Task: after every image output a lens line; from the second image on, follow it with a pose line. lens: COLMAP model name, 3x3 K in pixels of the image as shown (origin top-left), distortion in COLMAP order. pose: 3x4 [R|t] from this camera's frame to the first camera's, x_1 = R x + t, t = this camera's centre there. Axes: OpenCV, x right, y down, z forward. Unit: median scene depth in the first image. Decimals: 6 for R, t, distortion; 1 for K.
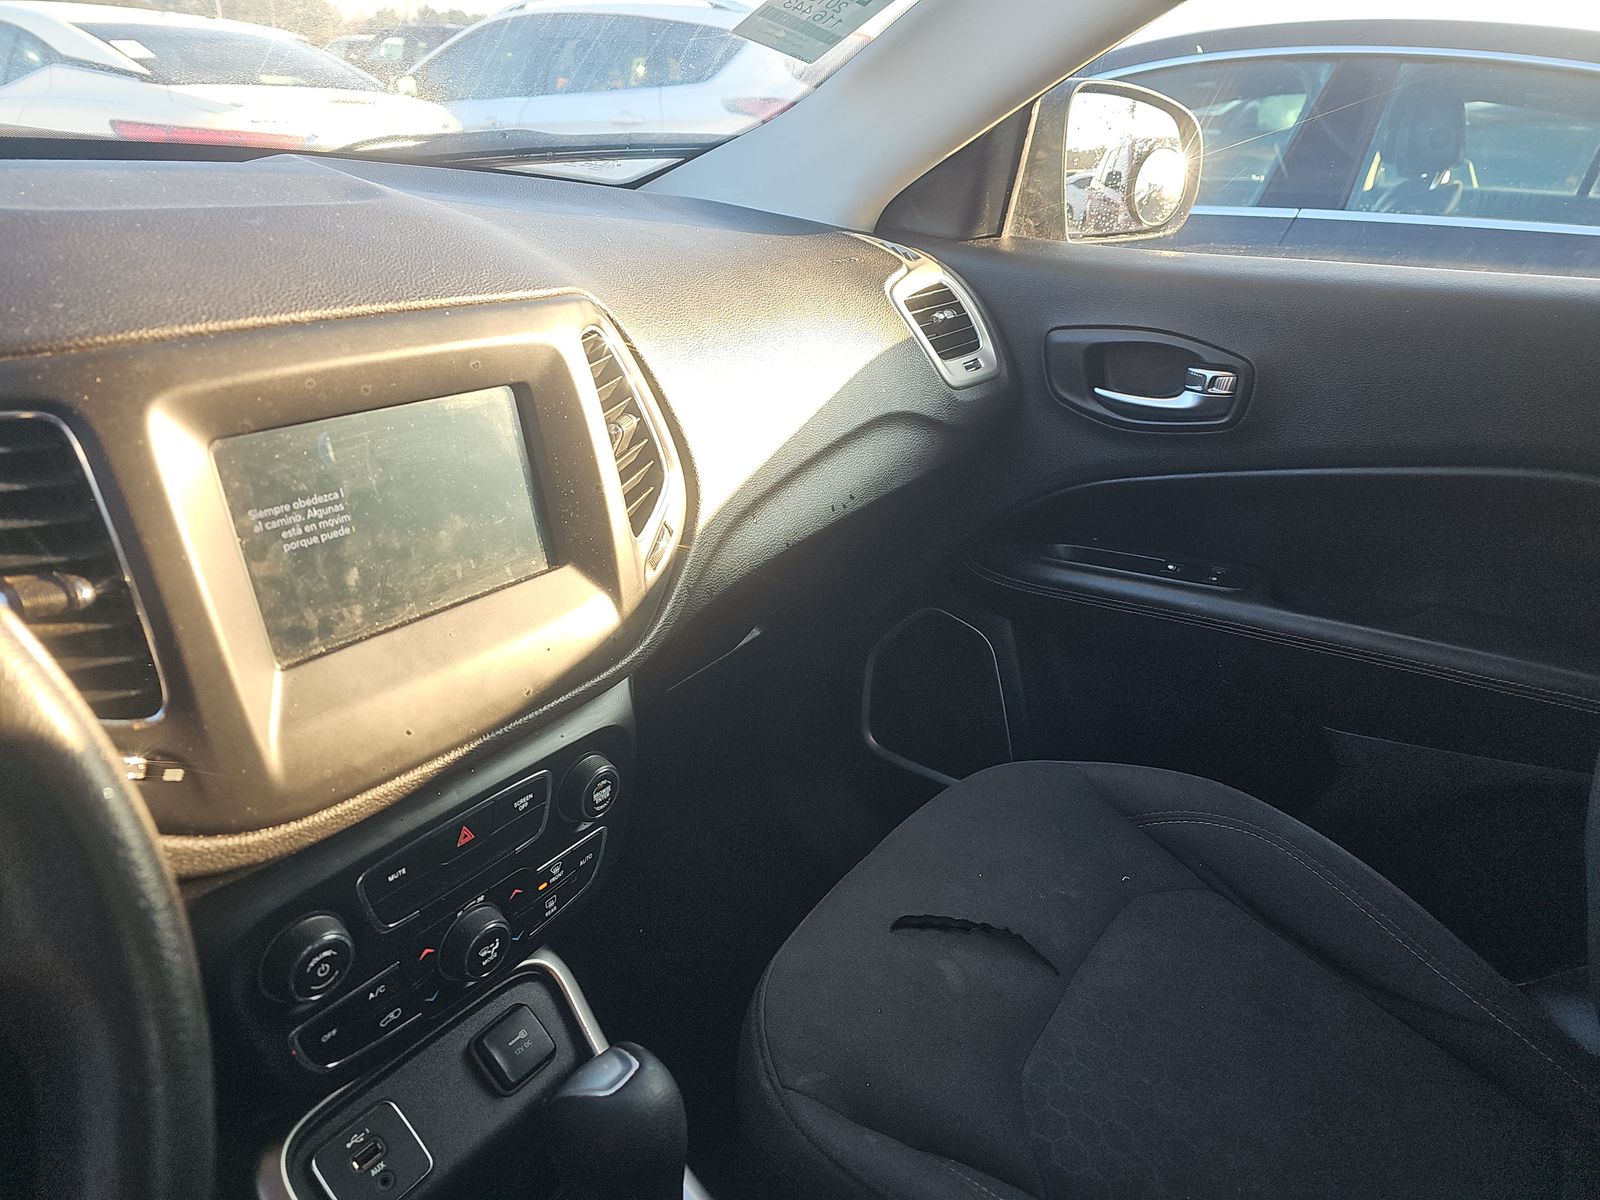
lens RADIAL K [[1093.1, 0, 802.6], [0, 1093.1, 600.1], [0, 0, 1]] dist [-0.001456, -0.006747]
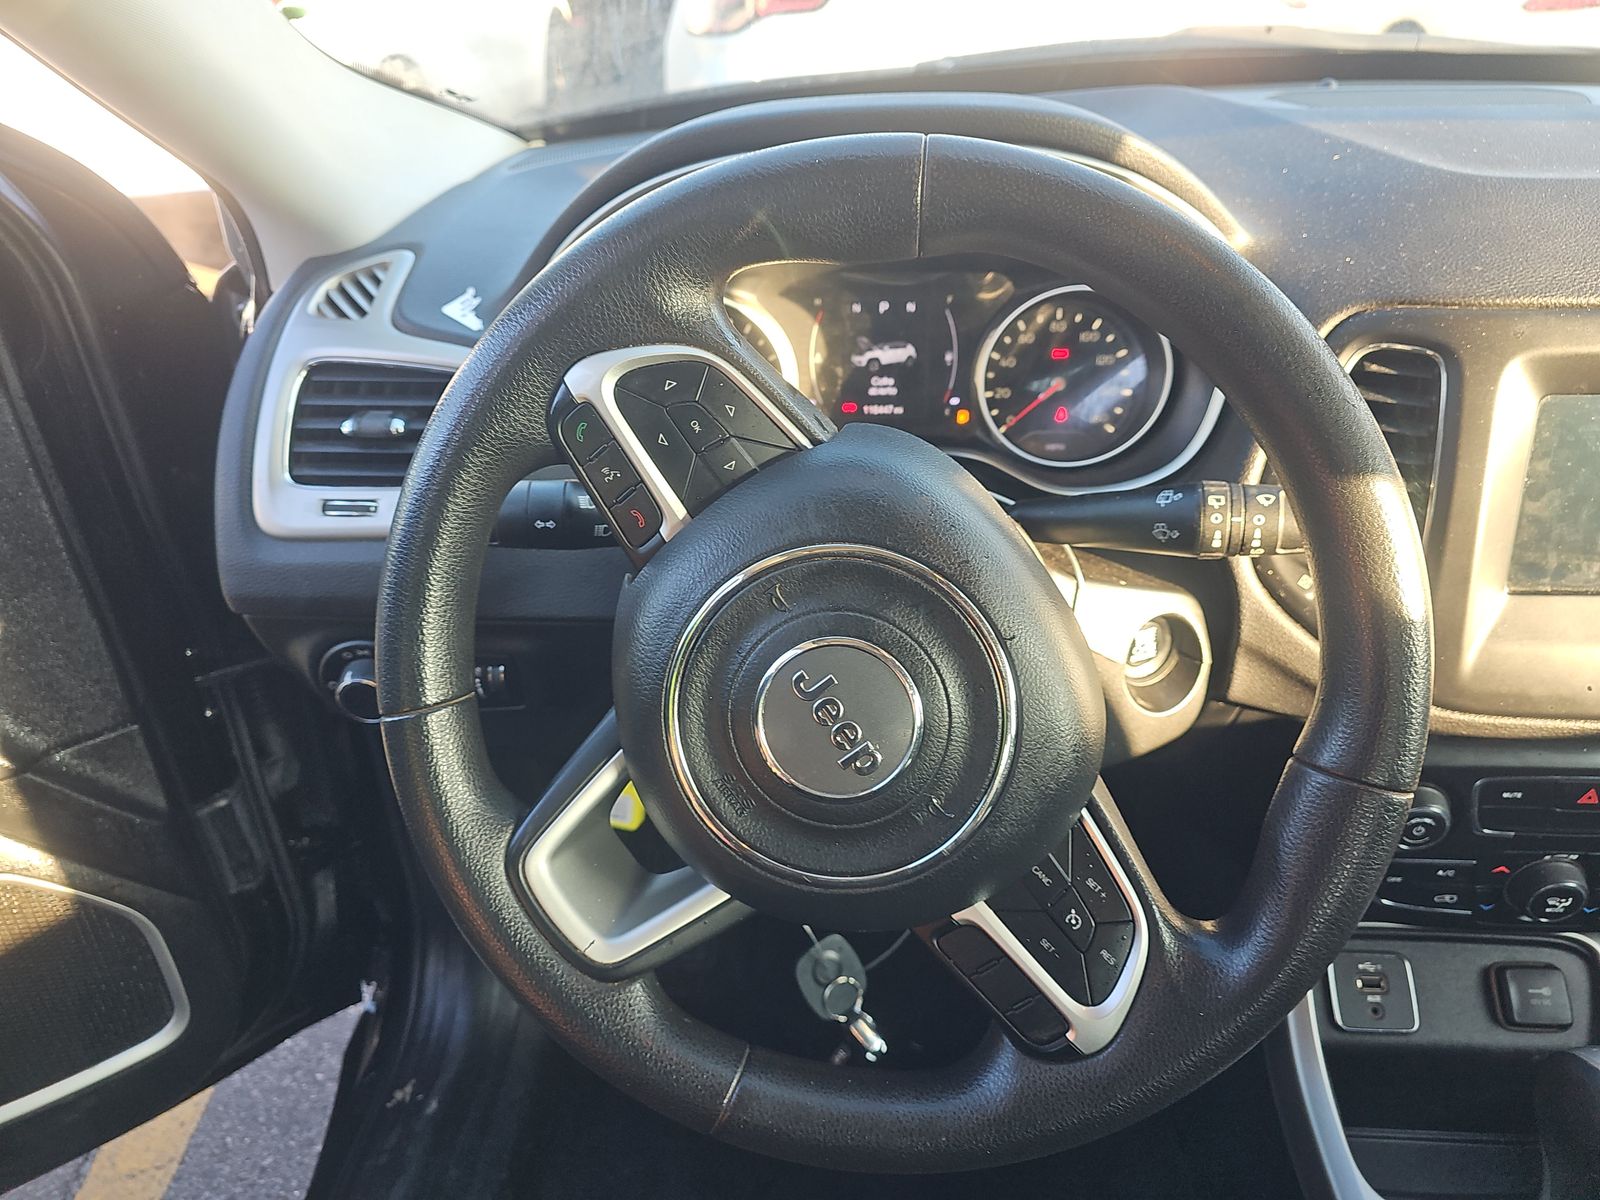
lens RADIAL K [[1093.1, 0, 802.5], [0, 1093.1, 598.6], [0, 0, 1]] dist [-0.001456, -0.006747]
pose [[0.509212, 0.399481, -0.762311, 0.033241], [-0.296290, 0.912974, 0.280517, -0.033680], [0.808032, 0.083023, 0.583260, -0.284889]]
